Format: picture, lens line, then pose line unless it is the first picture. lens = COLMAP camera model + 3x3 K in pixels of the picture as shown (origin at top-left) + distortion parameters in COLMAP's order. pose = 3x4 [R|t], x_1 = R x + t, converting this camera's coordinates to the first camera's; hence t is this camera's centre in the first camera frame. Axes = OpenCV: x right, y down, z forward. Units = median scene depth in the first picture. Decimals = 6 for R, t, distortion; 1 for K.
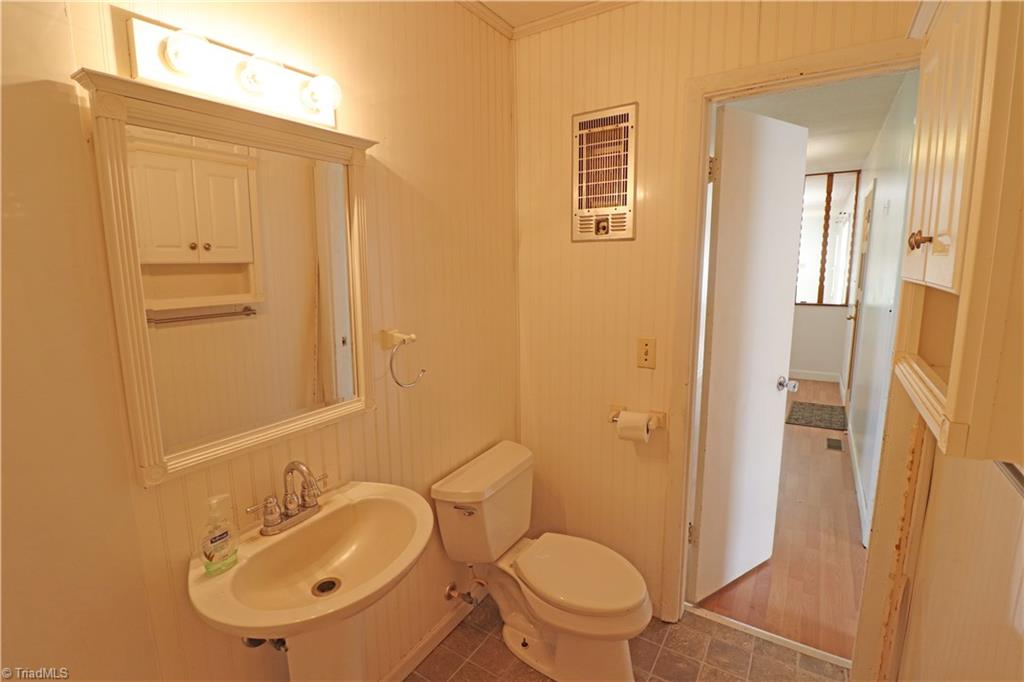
lens RADIAL K [[474.1, 0, 509.4], [0, 474.1, 334.3], [0, 0, 1]] dist [0.001043, -0.012460]
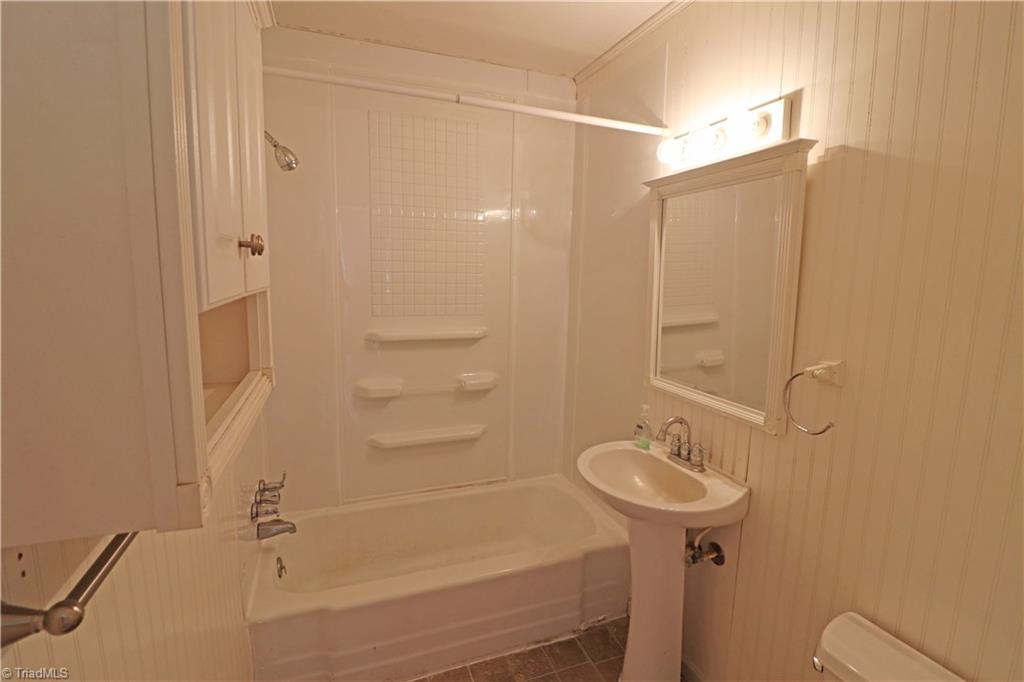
lens RADIAL K [[474.1, 0, 509.4], [0, 474.1, 334.3], [0, 0, 1]] dist [0.001043, -0.012460]
pose [[-0.596241, 0.110884, -0.795111, 0.873847], [-0.133578, 0.962906, 0.234452, -0.210057], [0.791615, 0.246000, -0.559312, 1.277382]]
